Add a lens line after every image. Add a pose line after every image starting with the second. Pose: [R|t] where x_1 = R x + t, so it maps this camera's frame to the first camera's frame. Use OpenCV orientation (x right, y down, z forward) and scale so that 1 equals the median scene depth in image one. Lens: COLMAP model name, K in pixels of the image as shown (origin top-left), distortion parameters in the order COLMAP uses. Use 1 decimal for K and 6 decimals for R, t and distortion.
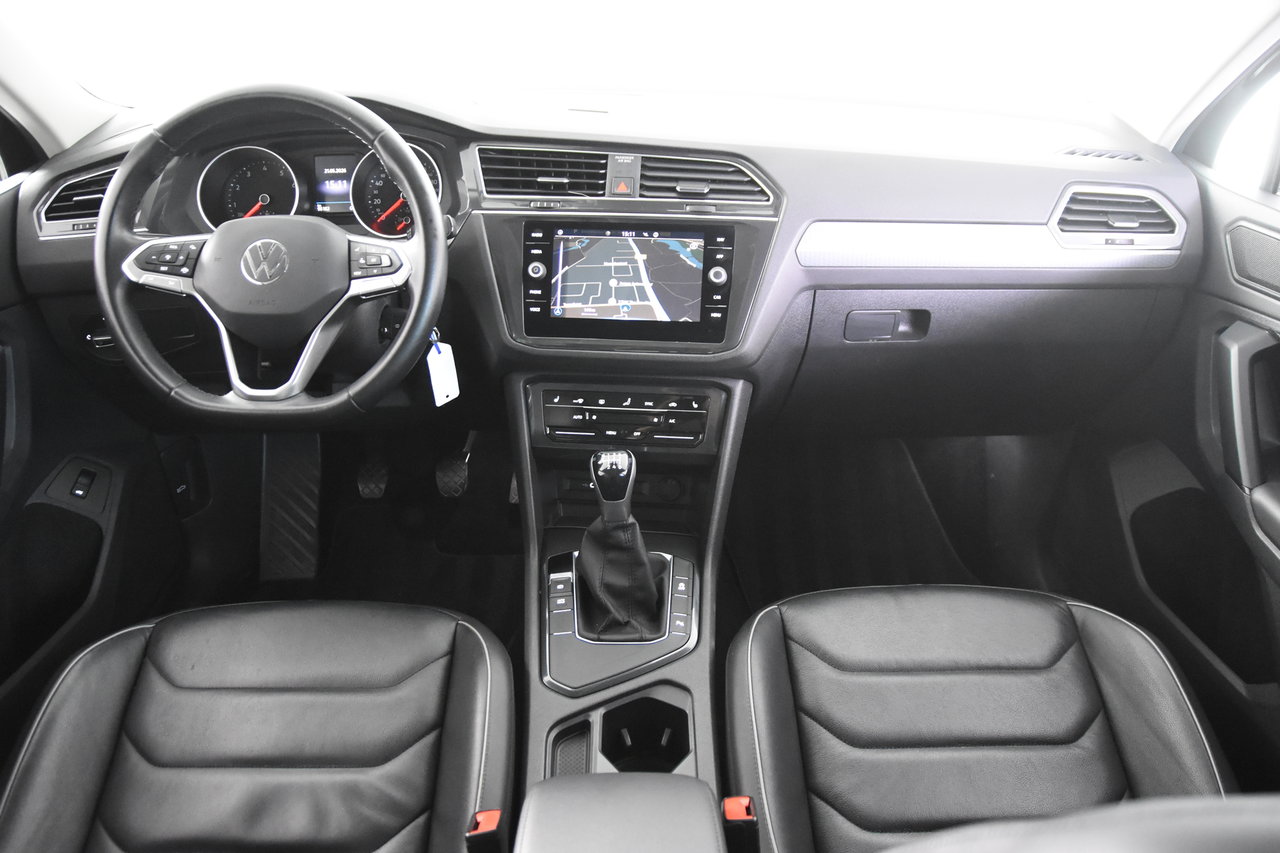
lens RADIAL K [[946.6, 0, 640.0], [0, 946.6, 426.5], [0, 0, 1]] dist [-0.139843, 0.123006]
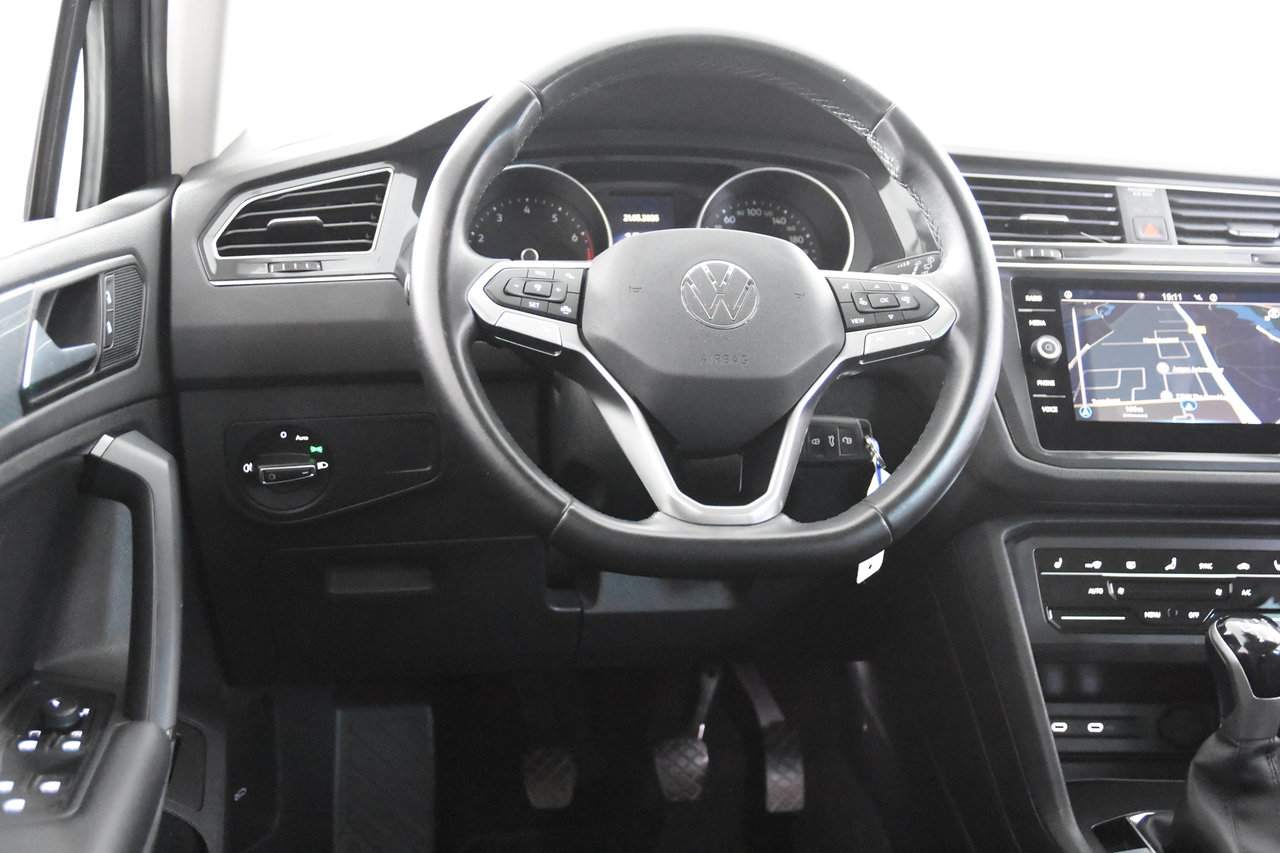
lens RADIAL K [[1424.9, 0, 640.0], [0, 1424.9, 426.5], [0, 0, 1]] dist [0.002671, 0.023282]
pose [[0.990017, -0.005677, 0.140836, -0.514980], [0.044197, 0.961301, -0.271933, 0.132684], [-0.133842, 0.275443, 0.951955, 0.137866]]
